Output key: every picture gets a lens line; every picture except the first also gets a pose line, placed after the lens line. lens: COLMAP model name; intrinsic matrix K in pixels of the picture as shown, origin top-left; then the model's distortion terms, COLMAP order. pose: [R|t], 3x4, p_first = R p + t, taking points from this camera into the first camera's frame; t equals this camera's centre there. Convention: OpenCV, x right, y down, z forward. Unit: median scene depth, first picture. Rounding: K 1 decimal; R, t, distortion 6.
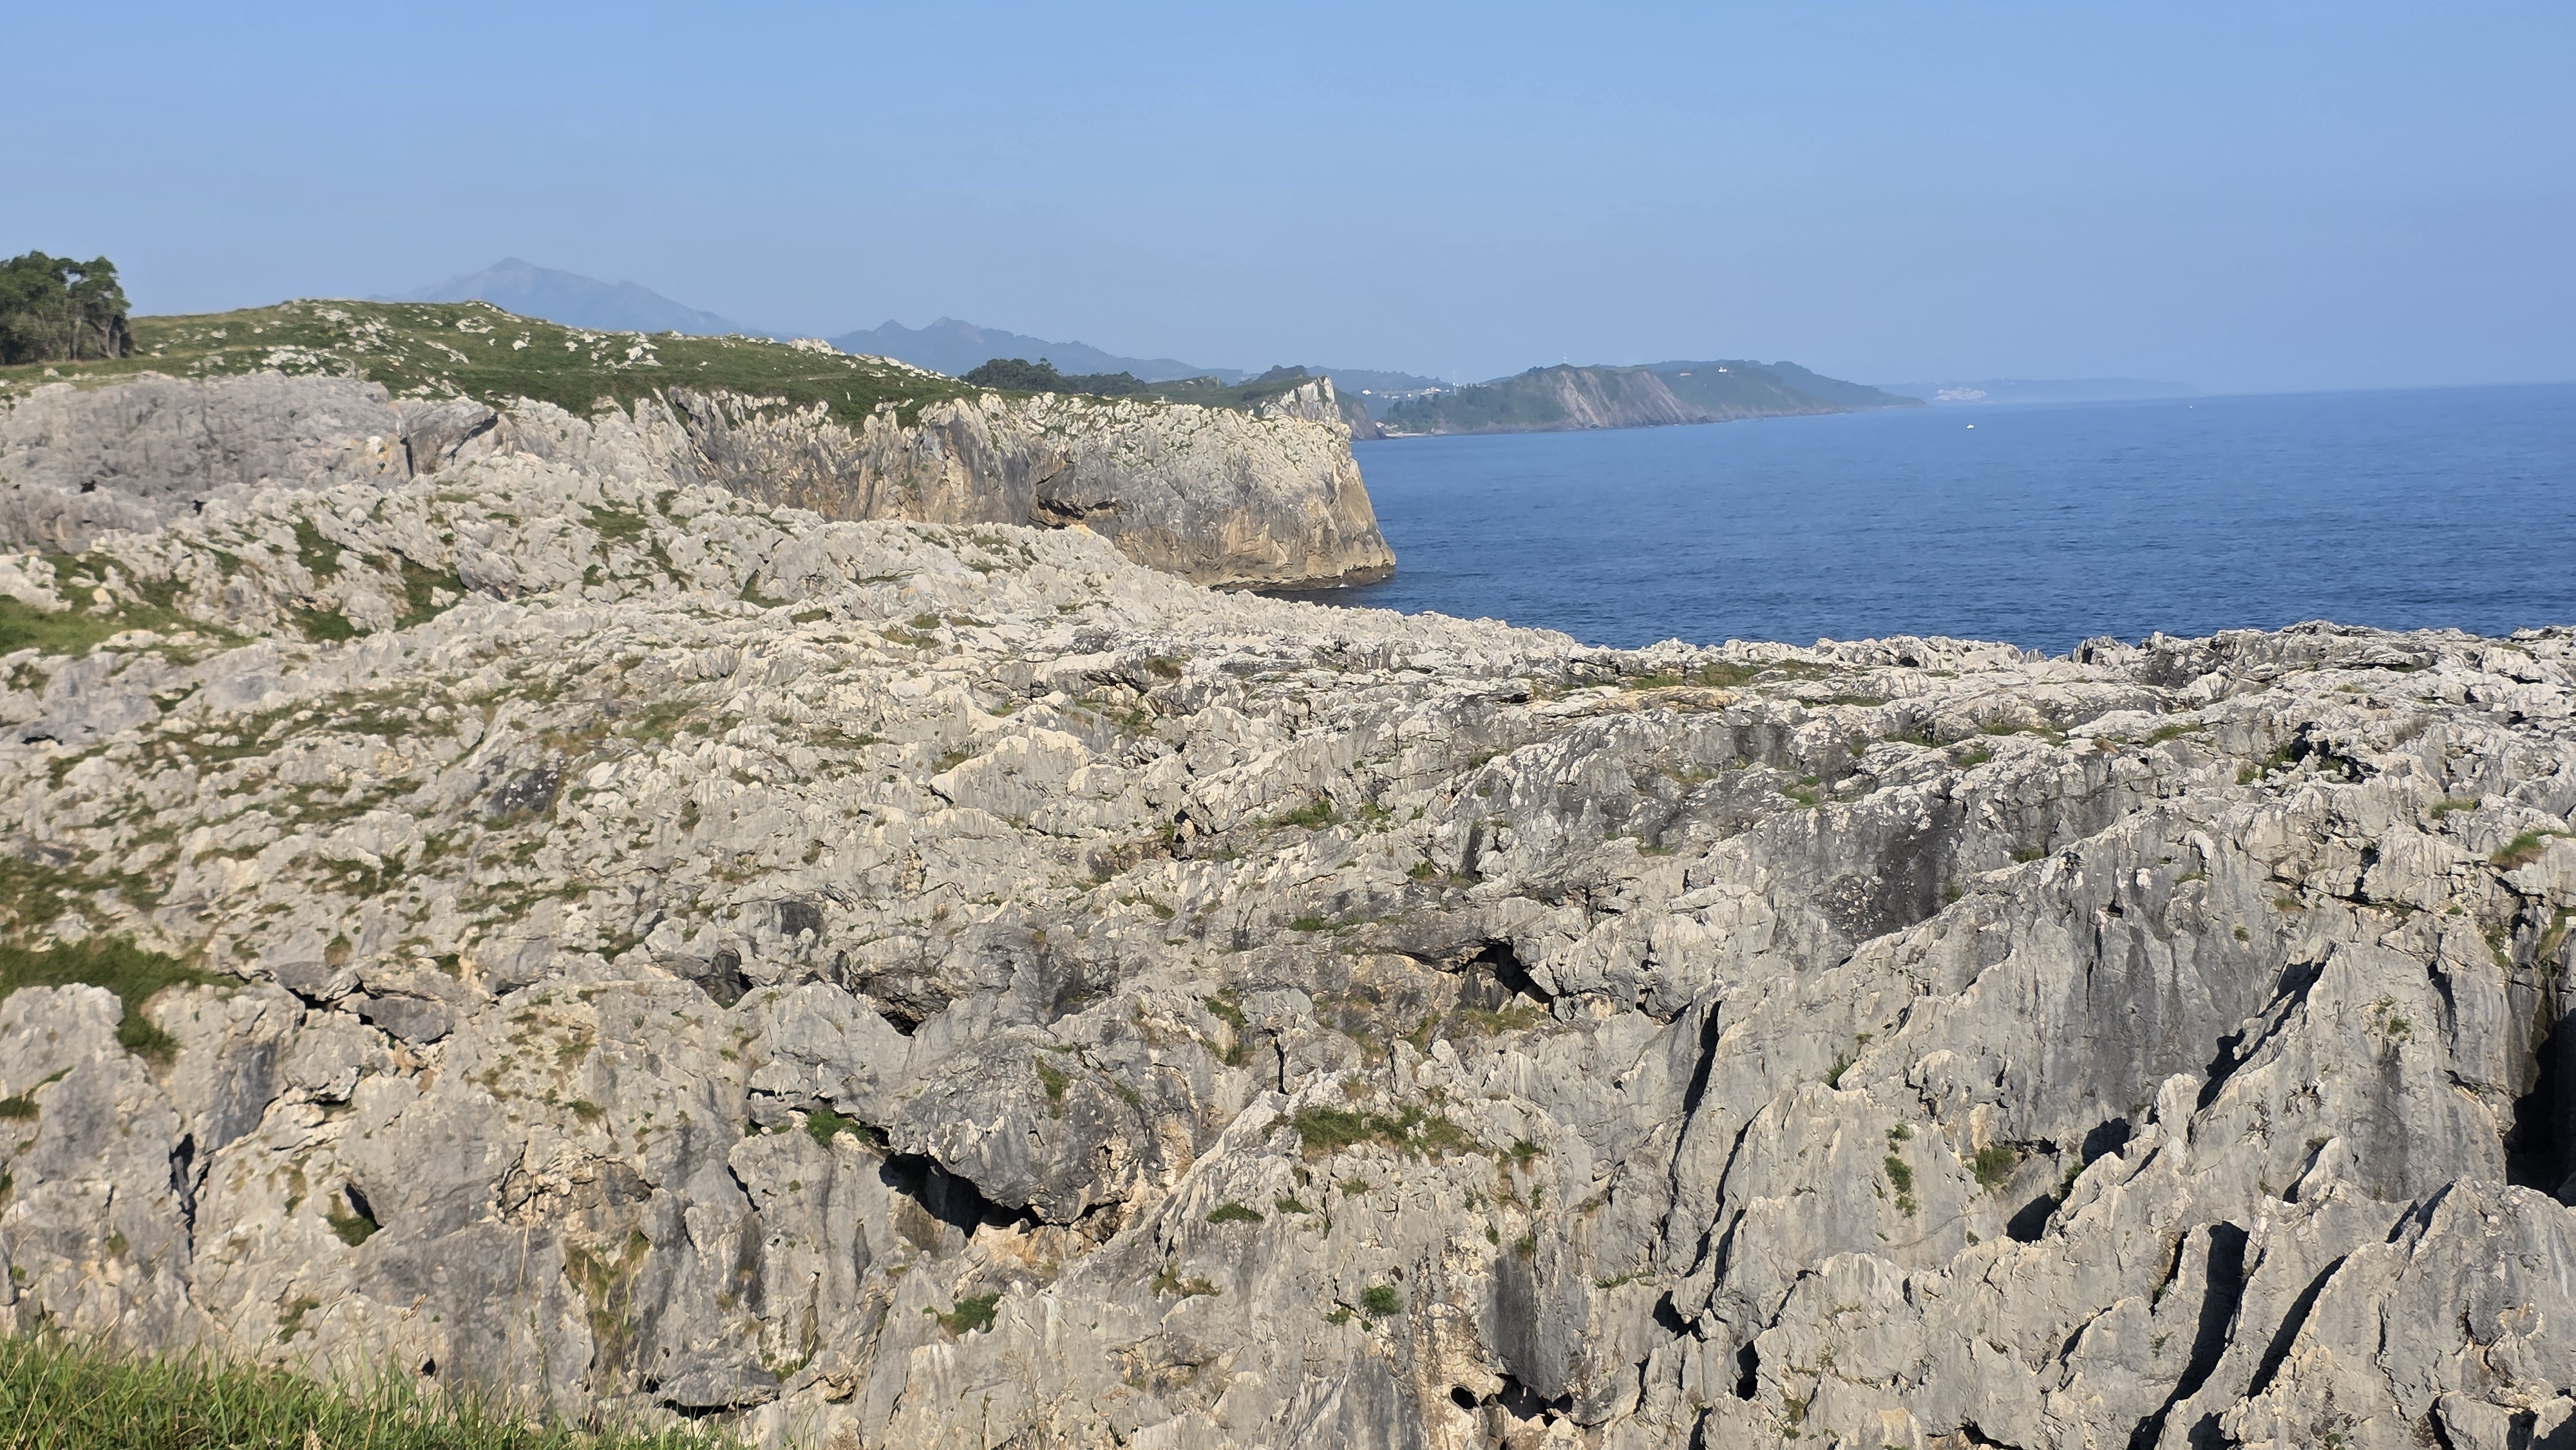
lens RADIAL K [[3266.0, 0, 1288.0], [0, 3266.0, 725.0], [0, 0, 1]] dist [0.115932, -0.003963]
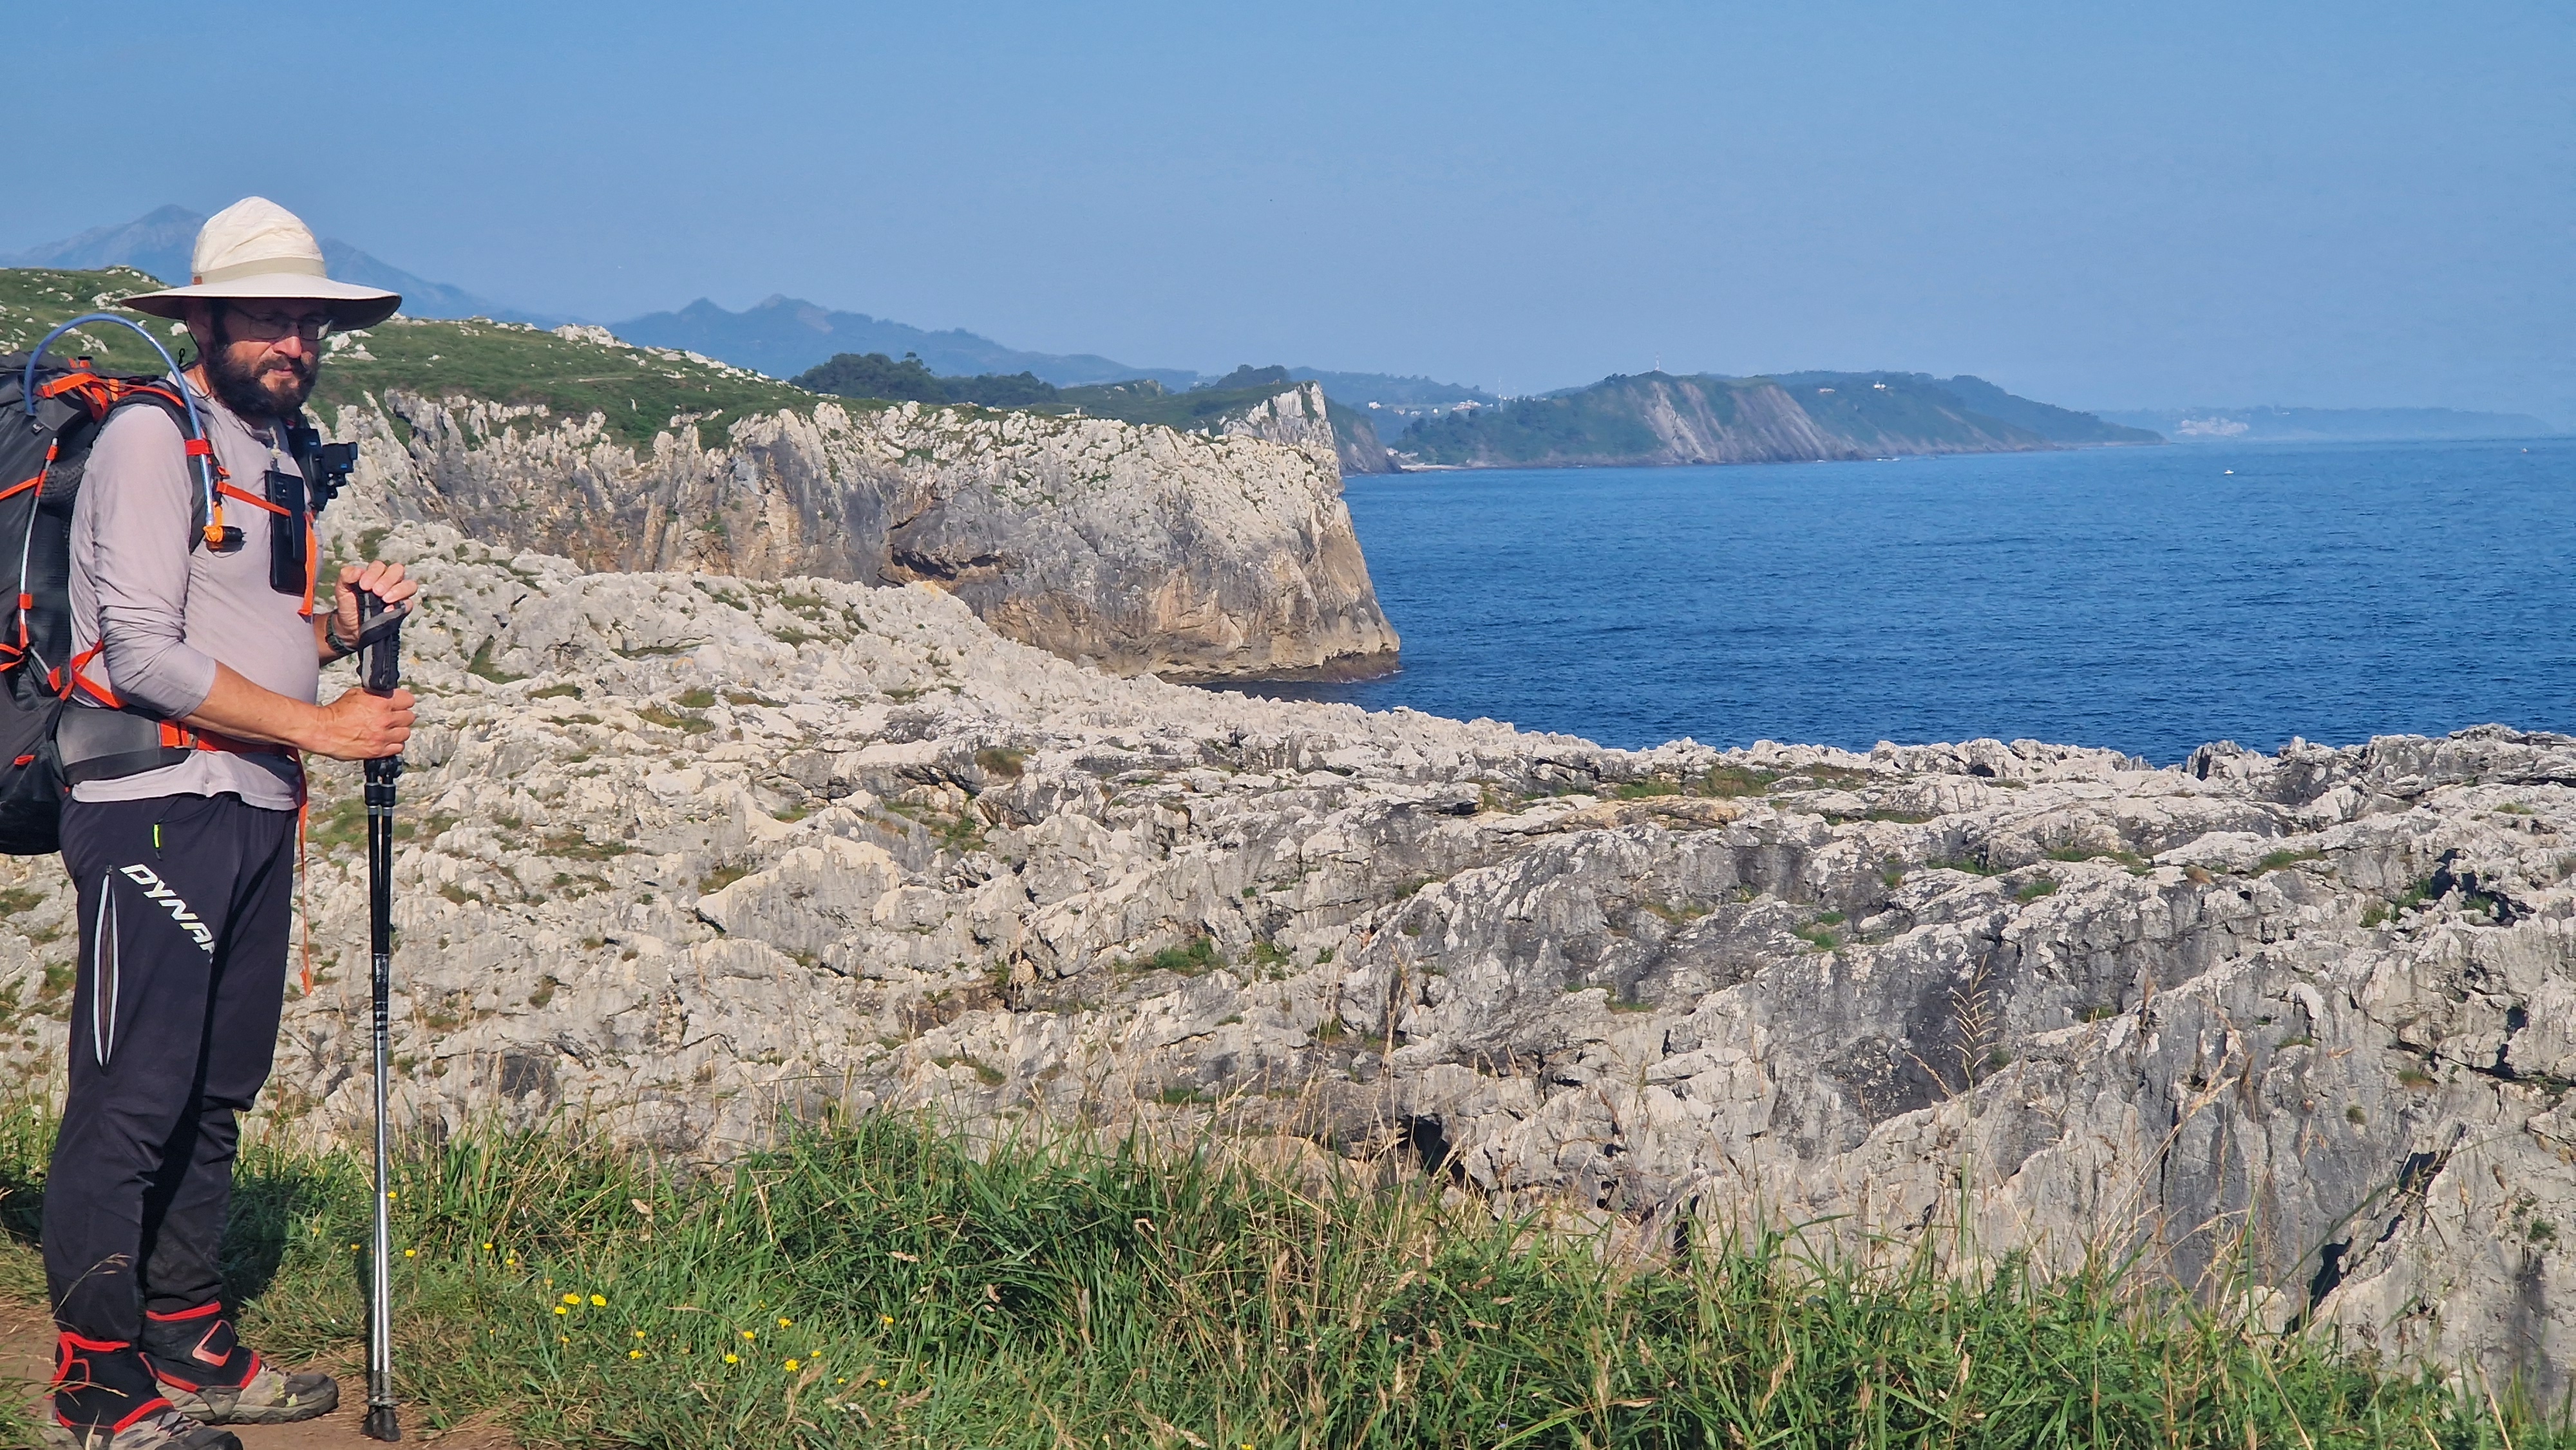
lens RADIAL K [[5040.7, 0, 1295.3], [0, 5040.7, 649.3], [0, 0, 1]] dist [-0.770314, 9.393903]
pose [[0.999874, 0.014636, -0.006185, 0.038378], [-0.014942, 0.998503, -0.052621, 0.017149], [0.005406, 0.052707, 0.998595, -0.176232]]
